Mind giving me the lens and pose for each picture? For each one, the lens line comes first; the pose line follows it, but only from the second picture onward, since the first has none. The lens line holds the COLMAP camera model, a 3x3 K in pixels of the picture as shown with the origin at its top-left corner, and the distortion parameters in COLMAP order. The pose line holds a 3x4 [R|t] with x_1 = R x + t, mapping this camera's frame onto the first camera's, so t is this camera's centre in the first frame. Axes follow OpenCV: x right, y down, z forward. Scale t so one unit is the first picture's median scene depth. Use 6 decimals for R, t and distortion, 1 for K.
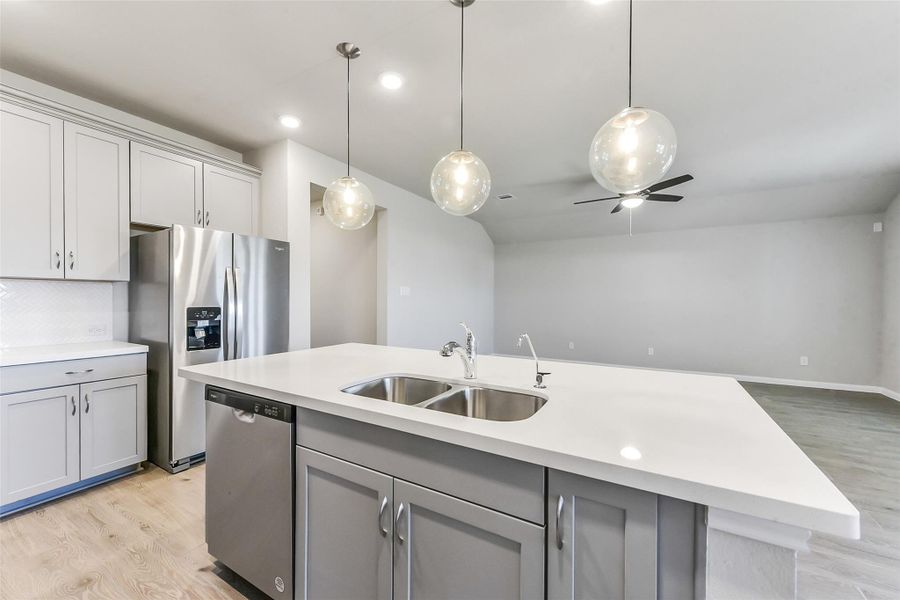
lens RADIAL K [[358.9, 0, 450.0], [0, 358.9, 300.0], [0, 0, 1]] dist [0.000436, -0.000108]
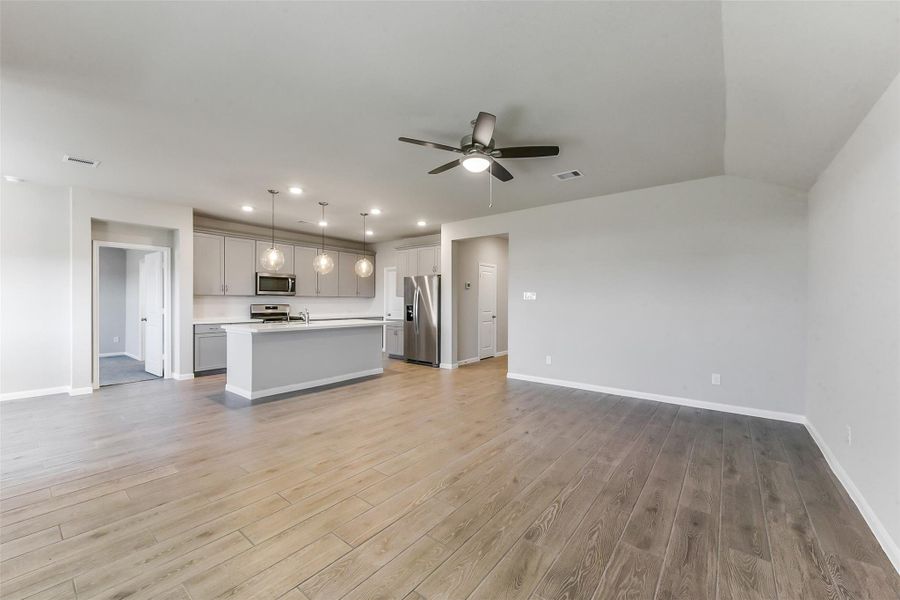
lens RADIAL K [[350.3, 0, 448.9], [0, 350.3, 301.5], [0, 0, 1]] dist [0.002563, -0.000343]
pose [[-0.138232, -0.010334, -0.990346, 1.880746], [-0.010377, 0.999906, -0.008985, 0.010691], [0.990345, 0.009035, -0.138326, 1.643772]]
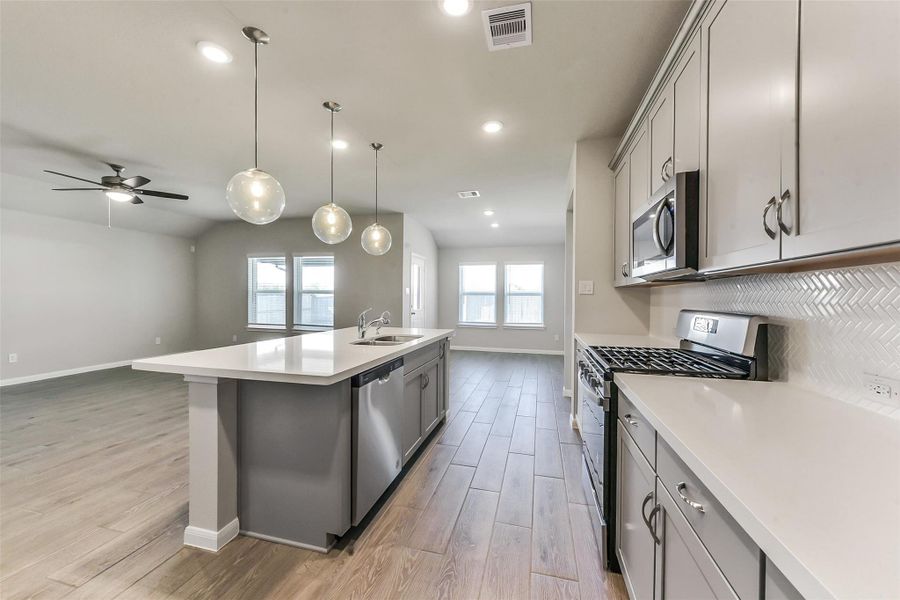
lens RADIAL K [[350.3, 0, 448.9], [0, 350.3, 301.5], [0, 0, 1]] dist [0.002563, -0.000343]
pose [[-0.274784, -0.019469, 0.961309, -1.067041], [-0.006602, 0.999810, 0.018361, -0.004713], [-0.961483, -0.001301, -0.274860, 0.616742]]
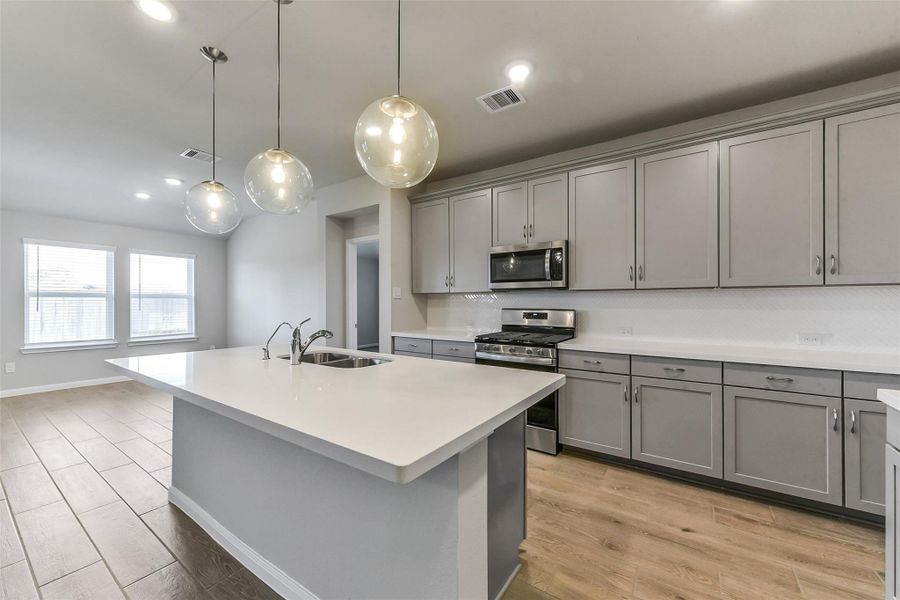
lens RADIAL K [[350.3, 0, 448.9], [0, 350.3, 301.5], [0, 0, 1]] dist [0.002563, -0.000343]
pose [[-0.997541, -0.009188, 0.069474, -0.325879], [-0.009118, 0.999958, 0.001319, -0.002952], [-0.069483, 0.000682, -0.997583, 1.270484]]
